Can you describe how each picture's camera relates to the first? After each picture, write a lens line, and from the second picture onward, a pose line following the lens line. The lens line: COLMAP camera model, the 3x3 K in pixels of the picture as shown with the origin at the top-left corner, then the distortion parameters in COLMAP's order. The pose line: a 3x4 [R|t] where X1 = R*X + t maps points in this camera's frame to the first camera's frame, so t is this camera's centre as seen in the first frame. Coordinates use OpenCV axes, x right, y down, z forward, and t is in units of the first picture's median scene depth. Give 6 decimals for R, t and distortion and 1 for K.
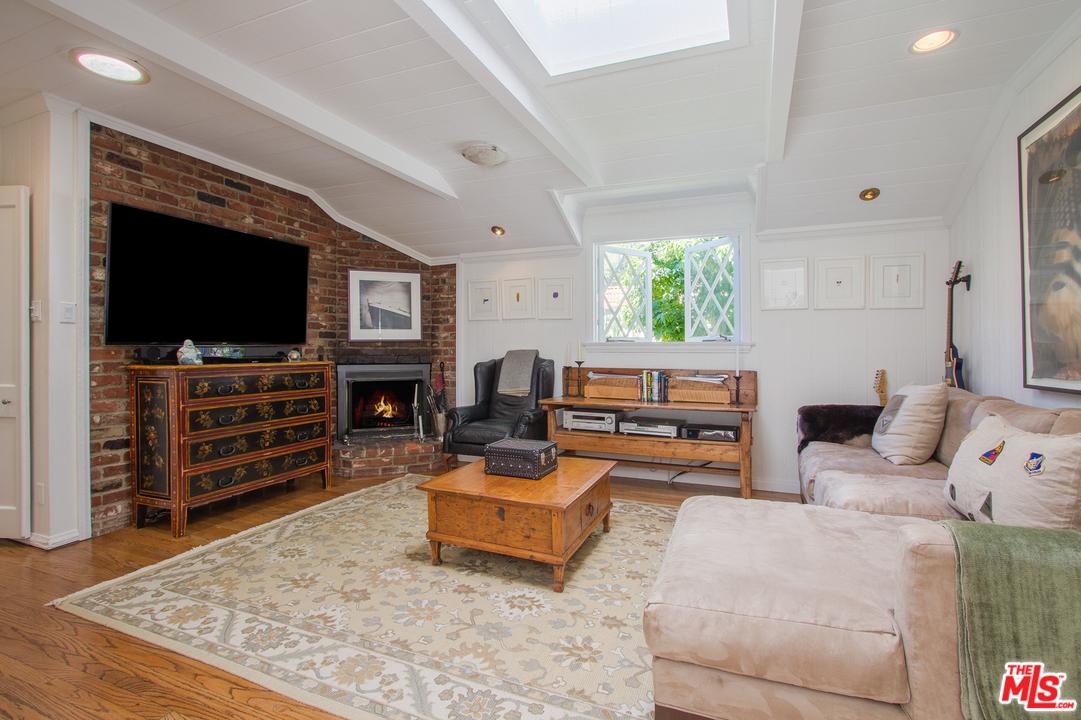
lens RADIAL K [[504.0, 0, 543.1], [0, 504.0, 352.0], [0, 0, 1]] dist [-0.012735, 0.001213]
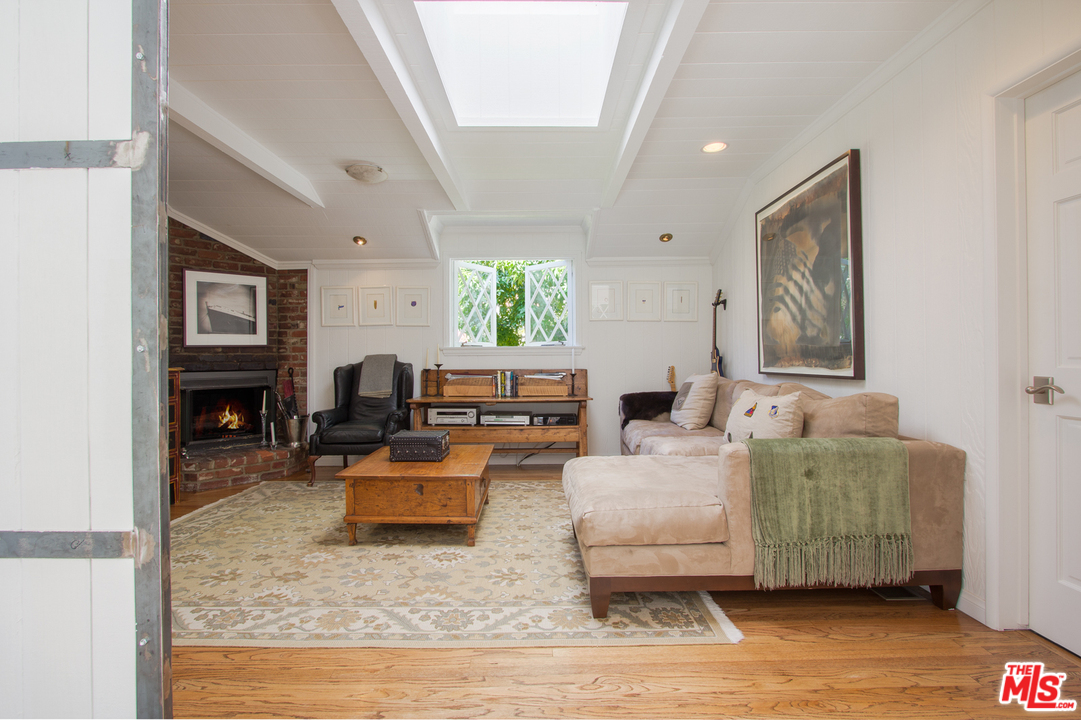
lens RADIAL K [[489.3, 0, 542.1], [0, 489.3, 364.9], [0, 0, 1]] dist [-0.016583, 0.001155]
pose [[0.928412, -0.016410, 0.371191, -0.206504], [0.011560, 0.999816, 0.015287, 0.011397], [-0.371374, -0.009902, 0.928431, -0.148592]]
